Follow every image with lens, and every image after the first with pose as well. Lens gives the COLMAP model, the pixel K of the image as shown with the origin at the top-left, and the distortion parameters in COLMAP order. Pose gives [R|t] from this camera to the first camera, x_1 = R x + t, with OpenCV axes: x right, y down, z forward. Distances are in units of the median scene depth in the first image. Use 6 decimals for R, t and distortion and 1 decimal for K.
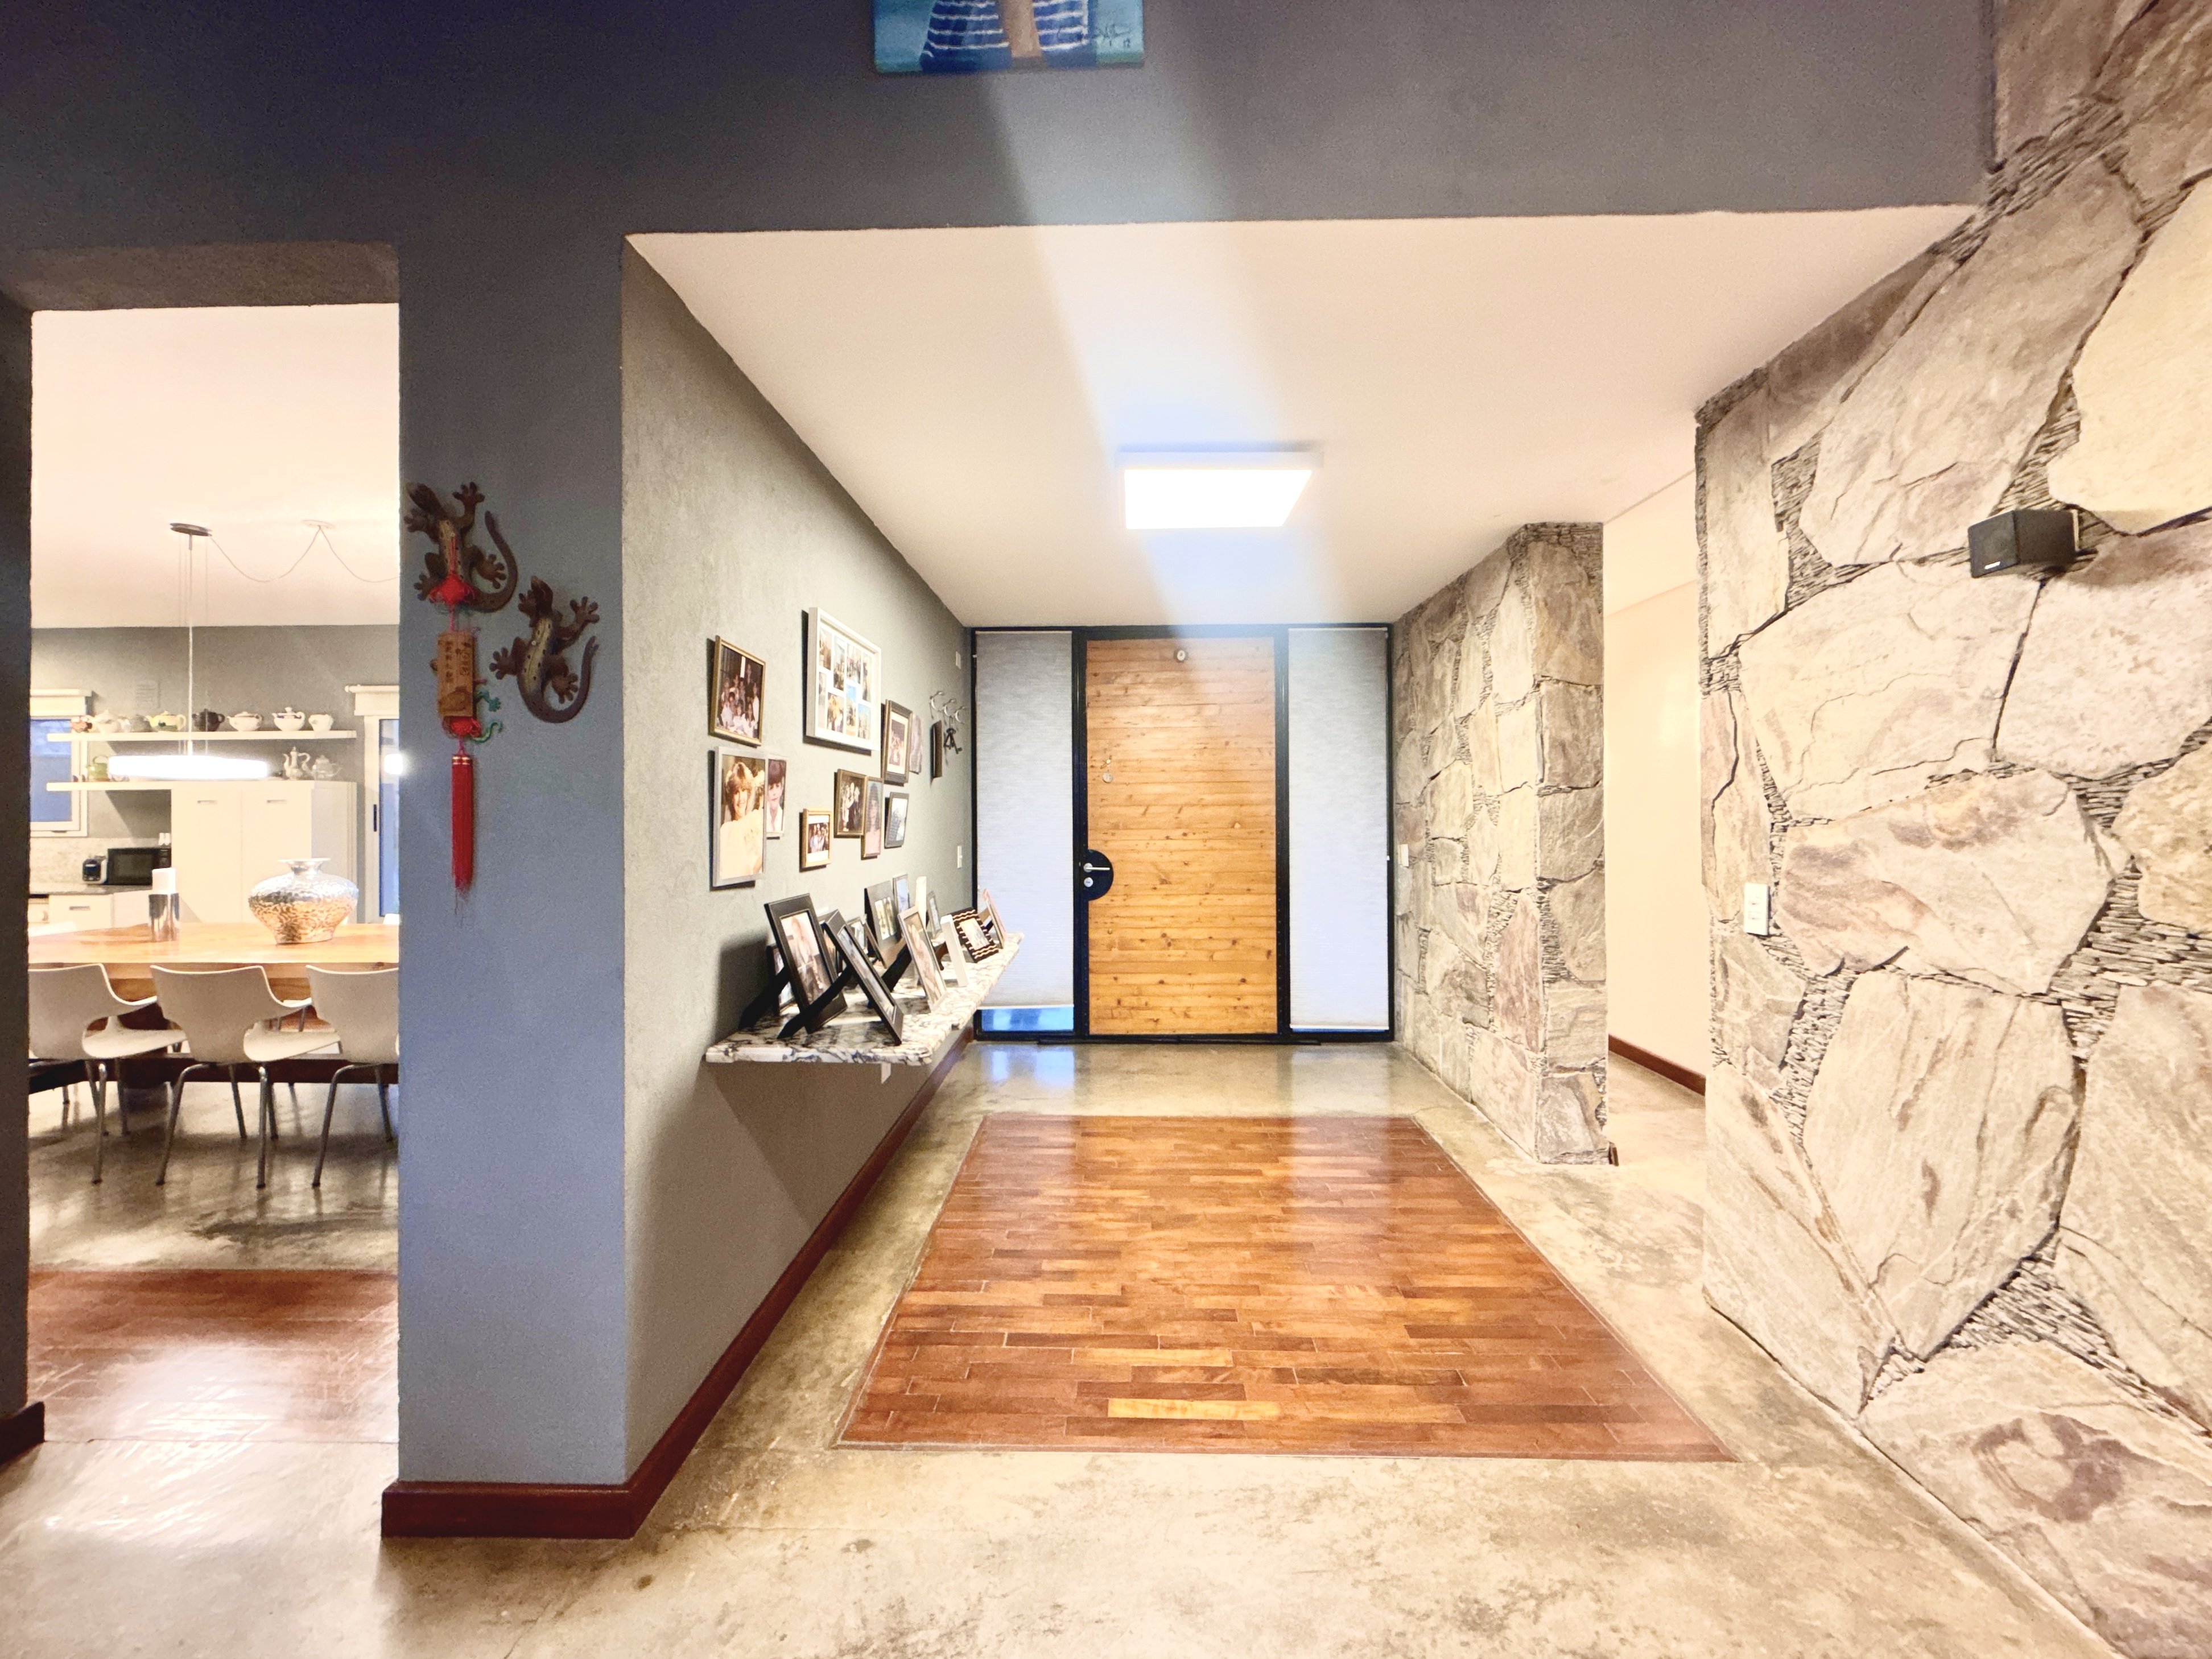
lens RADIAL K [[897.3, 0, 1106.9], [0, 897.3, 809.6], [0, 0, 1]] dist [0.000556, 0.000061]
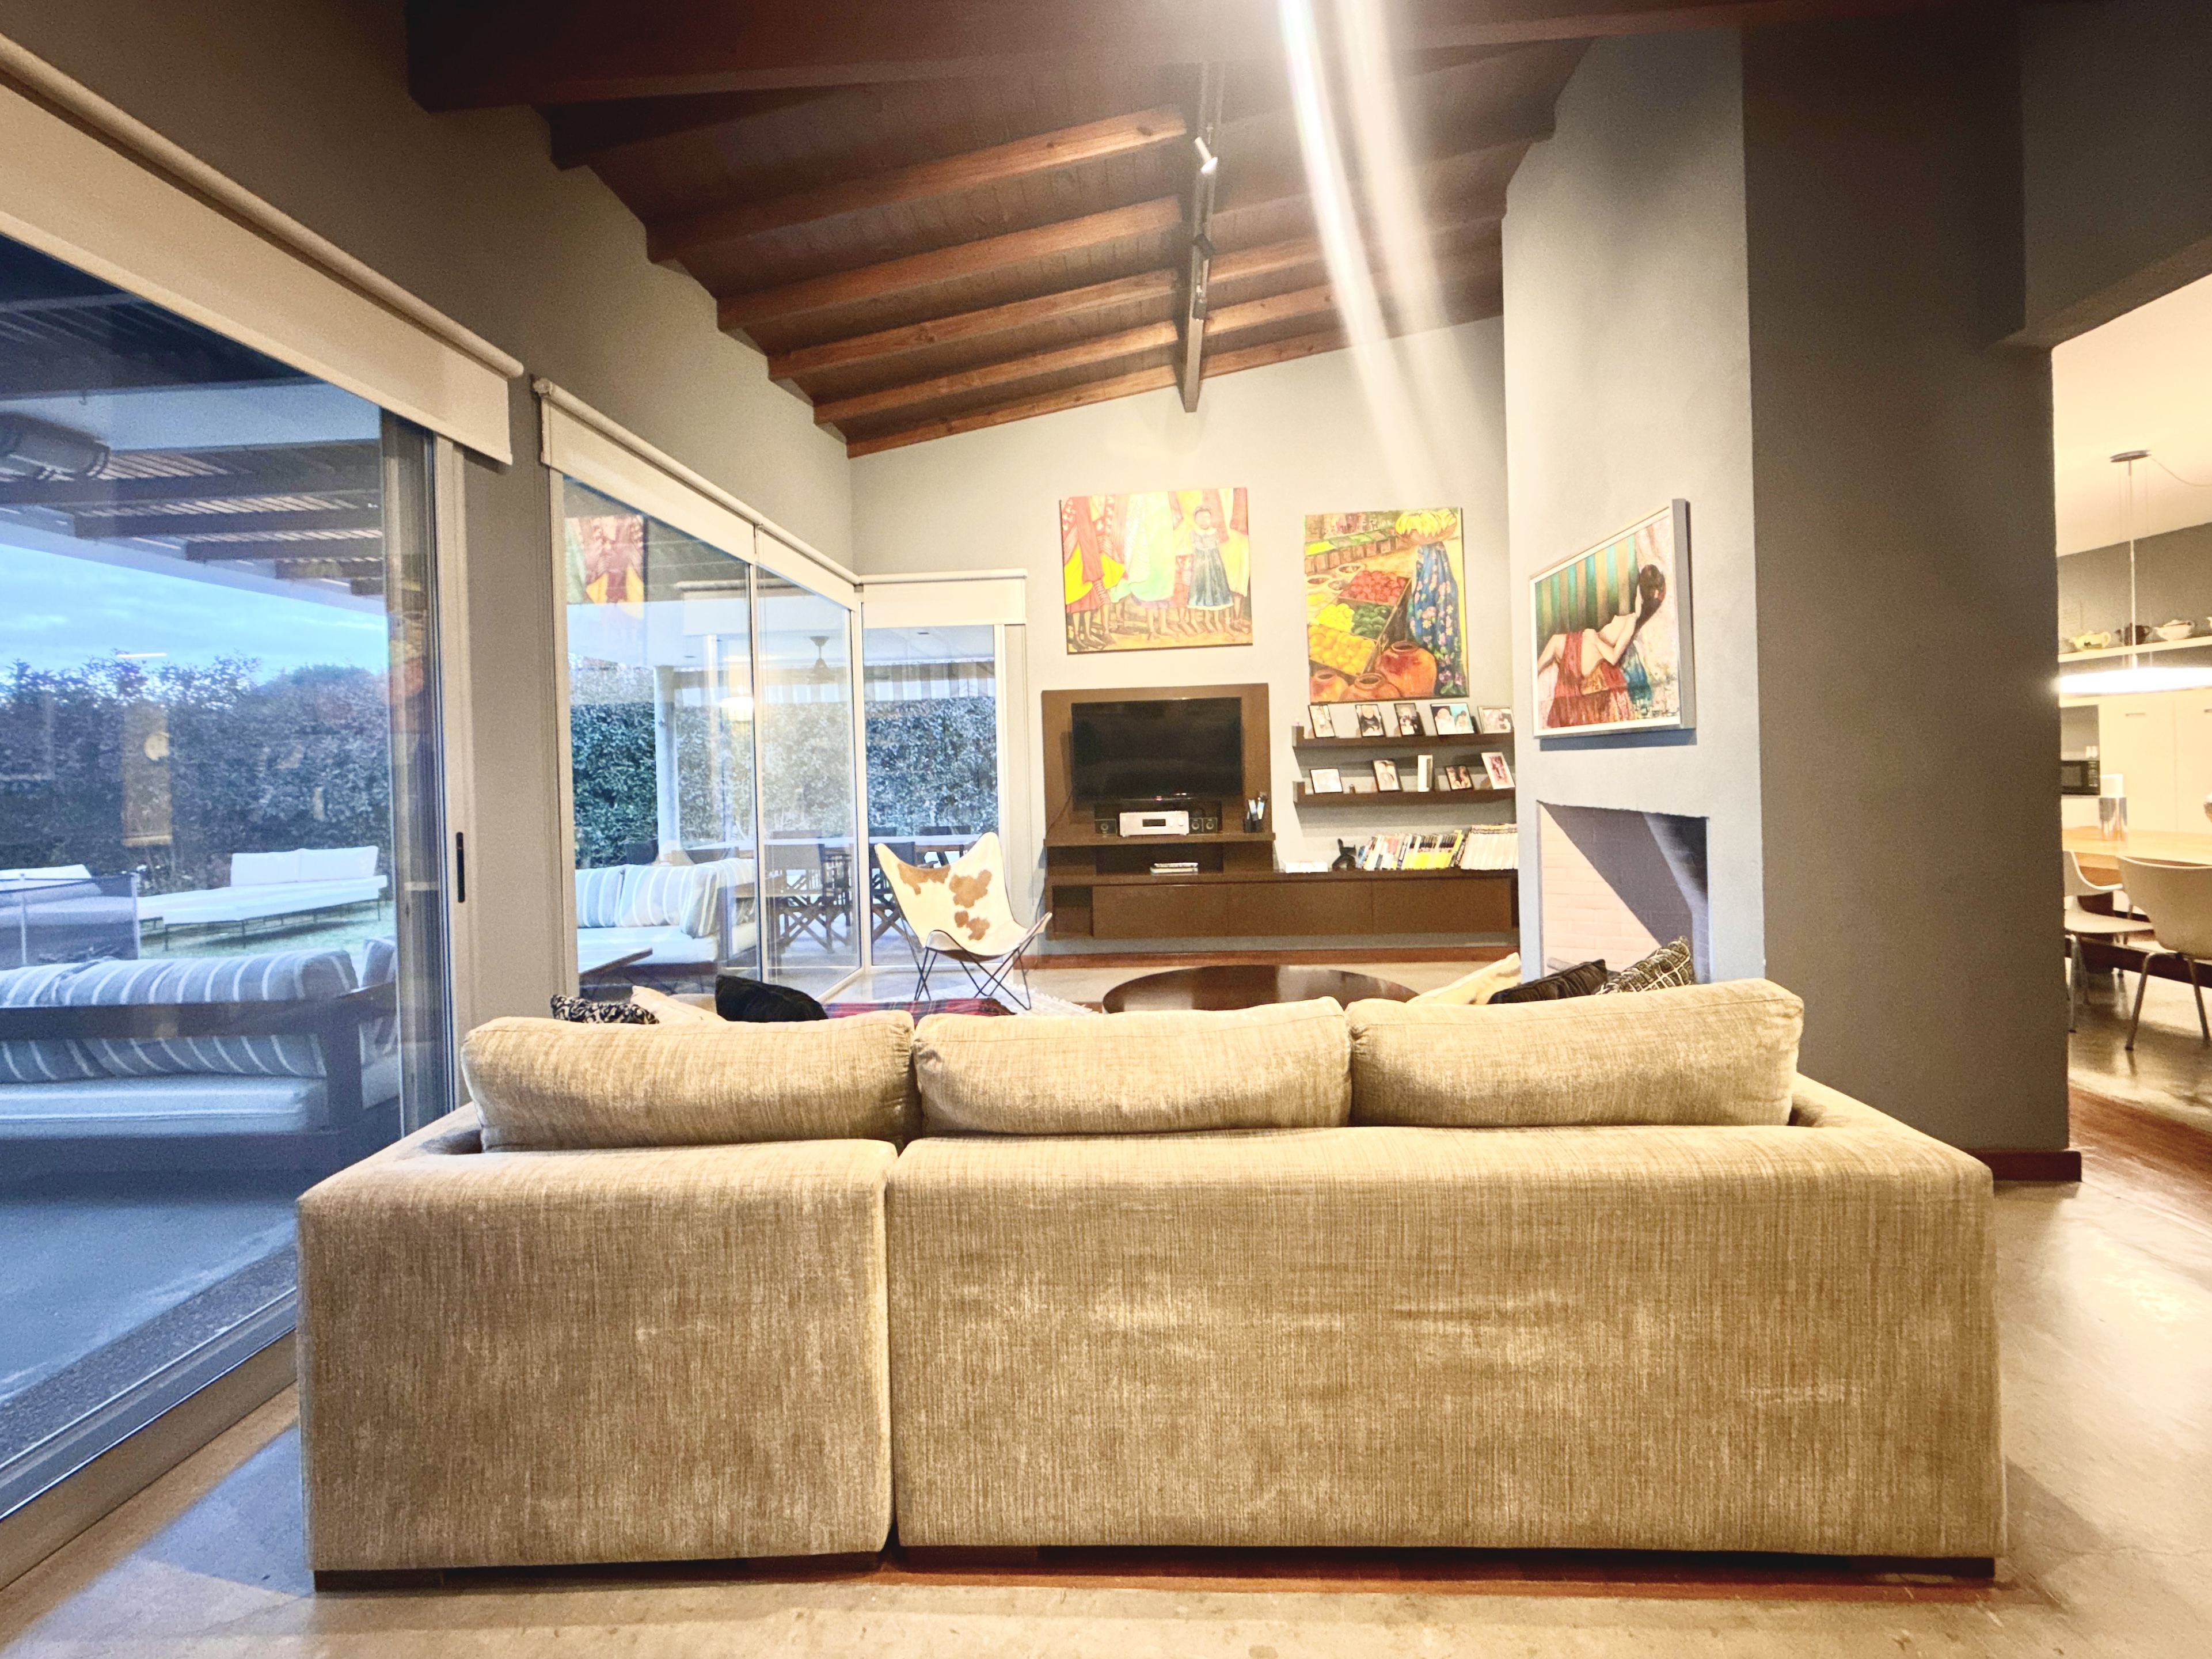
lens RADIAL K [[926.5, 0, 1109.6], [0, 926.5, 766.9], [0, 0, 1]] dist [-0.000916, 0.000205]
pose [[-0.030250, 0.007427, -0.999515, 0.138516], [0.031623, 0.999479, 0.006470, 0.012672], [0.999042, -0.031412, -0.030470, -0.222779]]
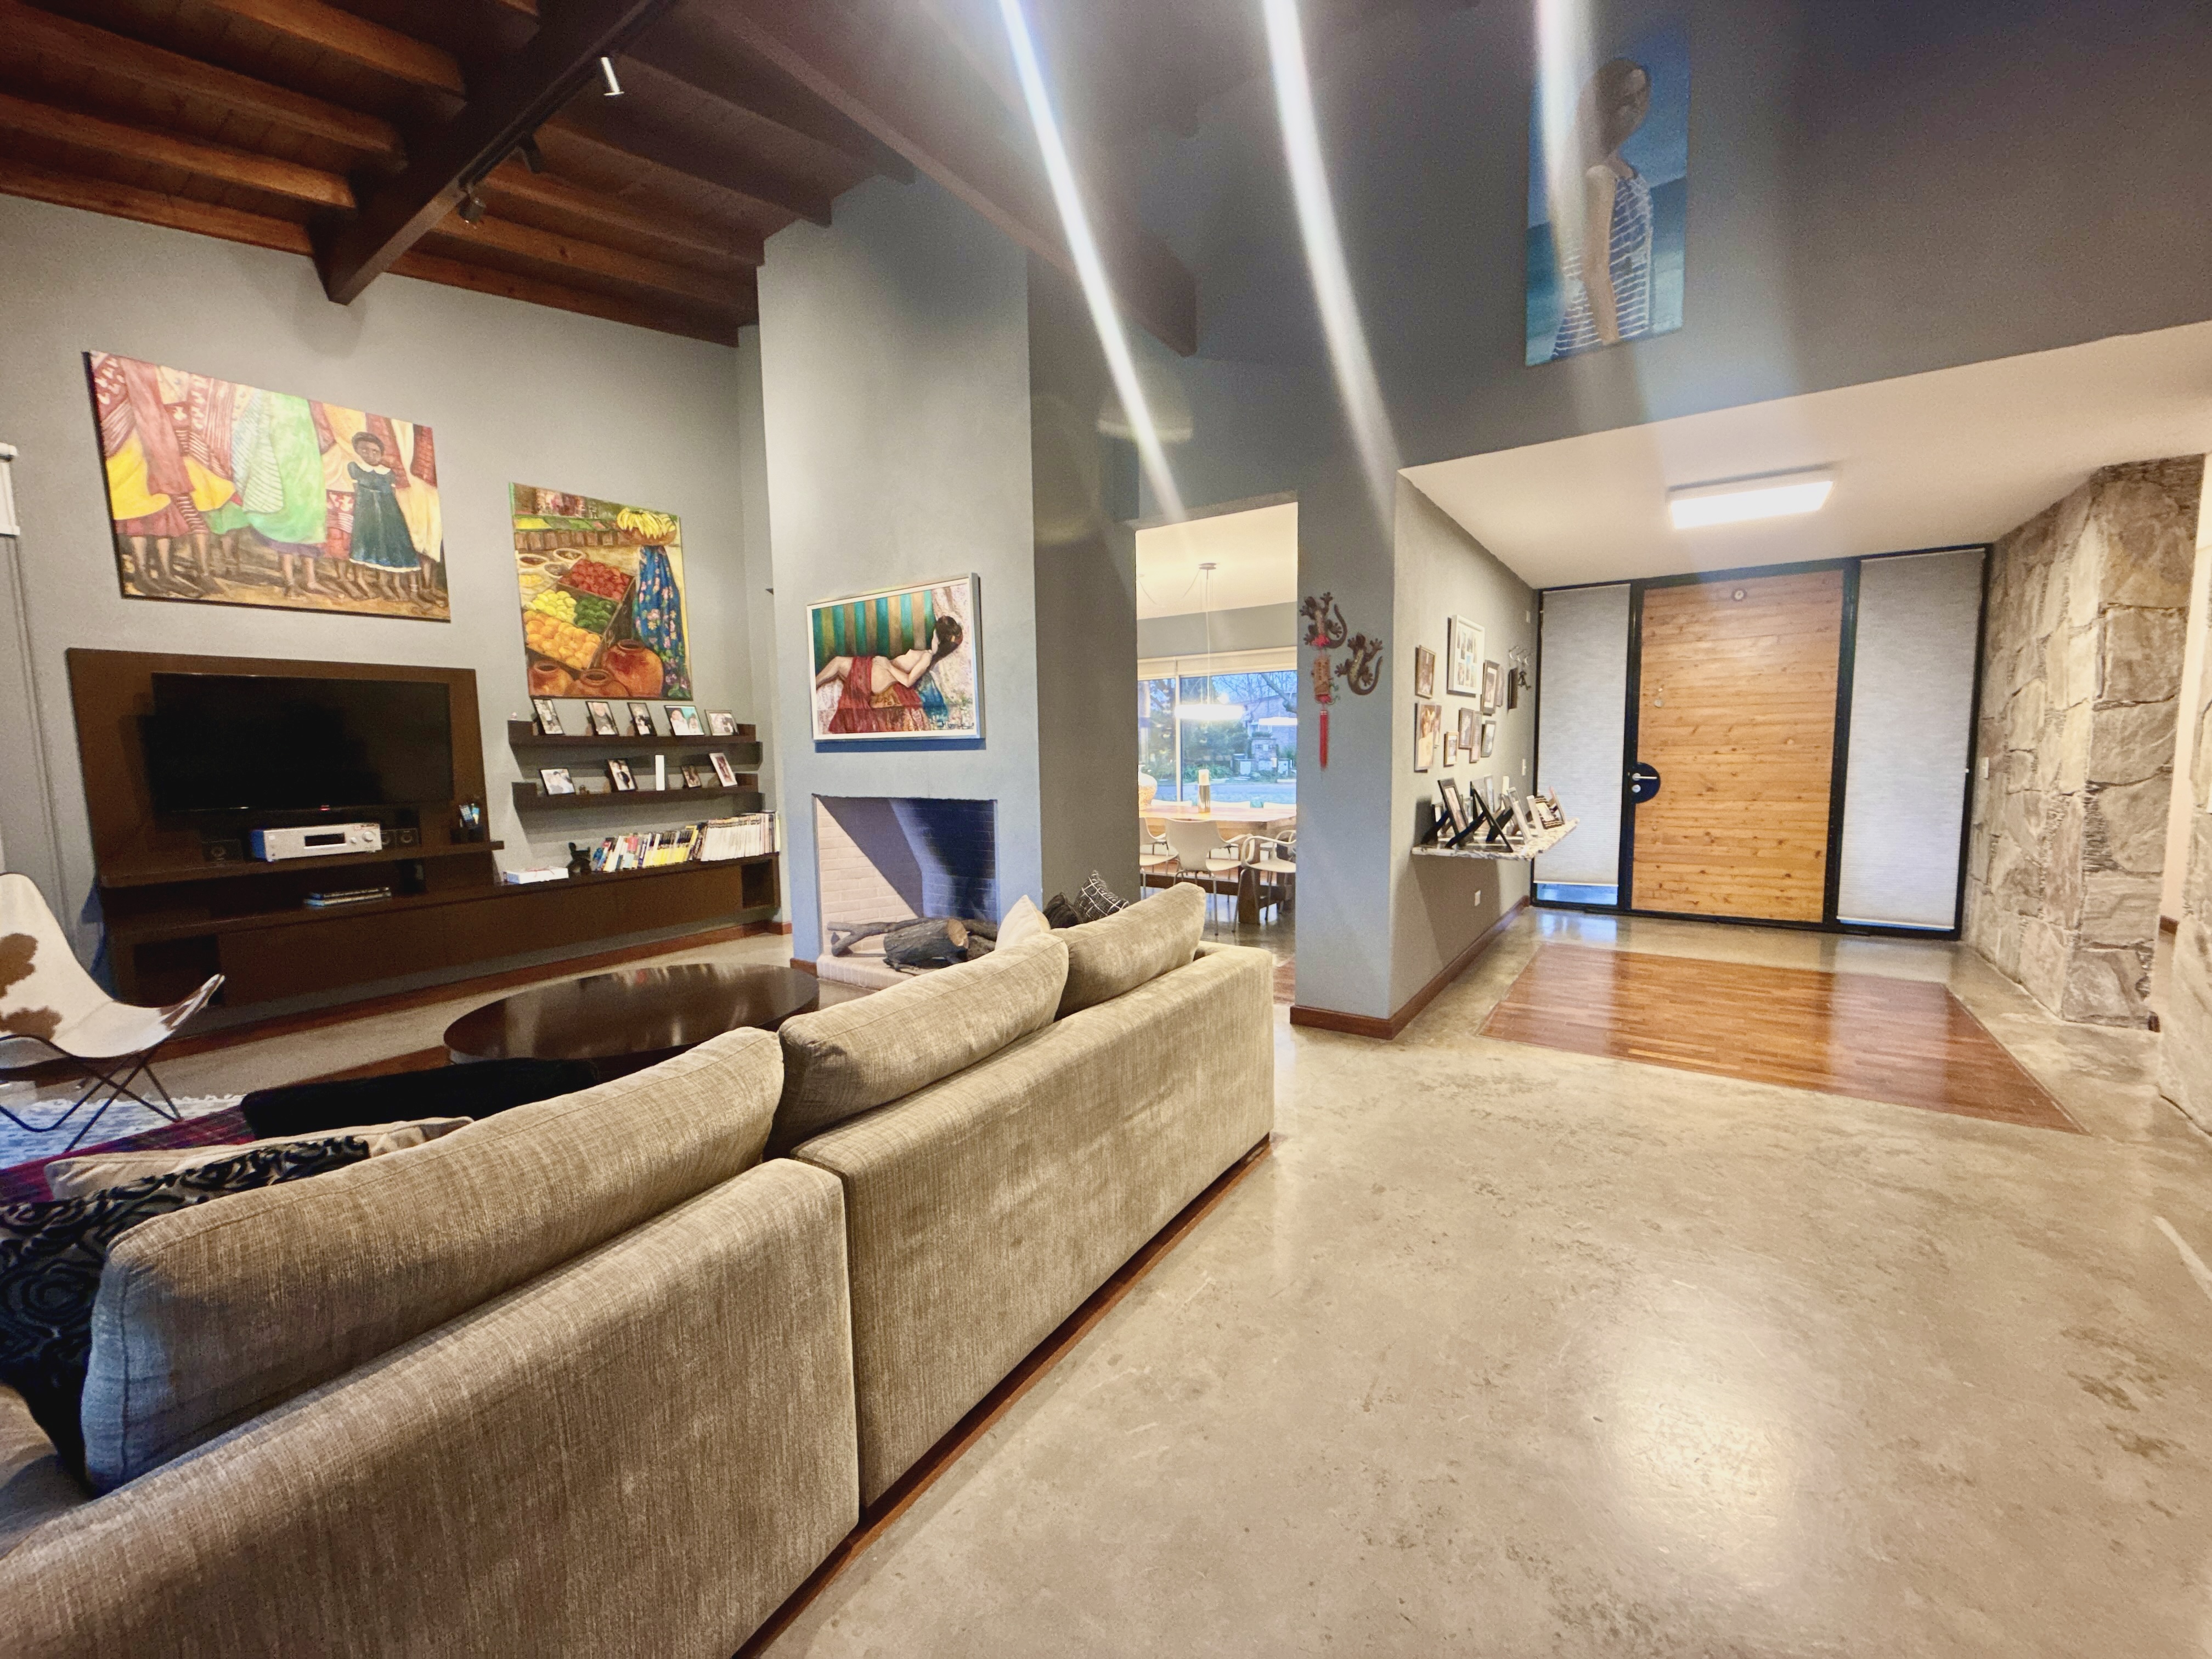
lens RADIAL K [[861.6, 0, 1111.0], [0, 861.6, 827.7], [0, 0, 1]] dist [0.000454, -0.000036]
pose [[0.838474, 0.043587, -0.543195, 0.029639], [0.014240, 0.994703, 0.101798, 0.003789], [0.544755, -0.093090, 0.833412, -0.589834]]
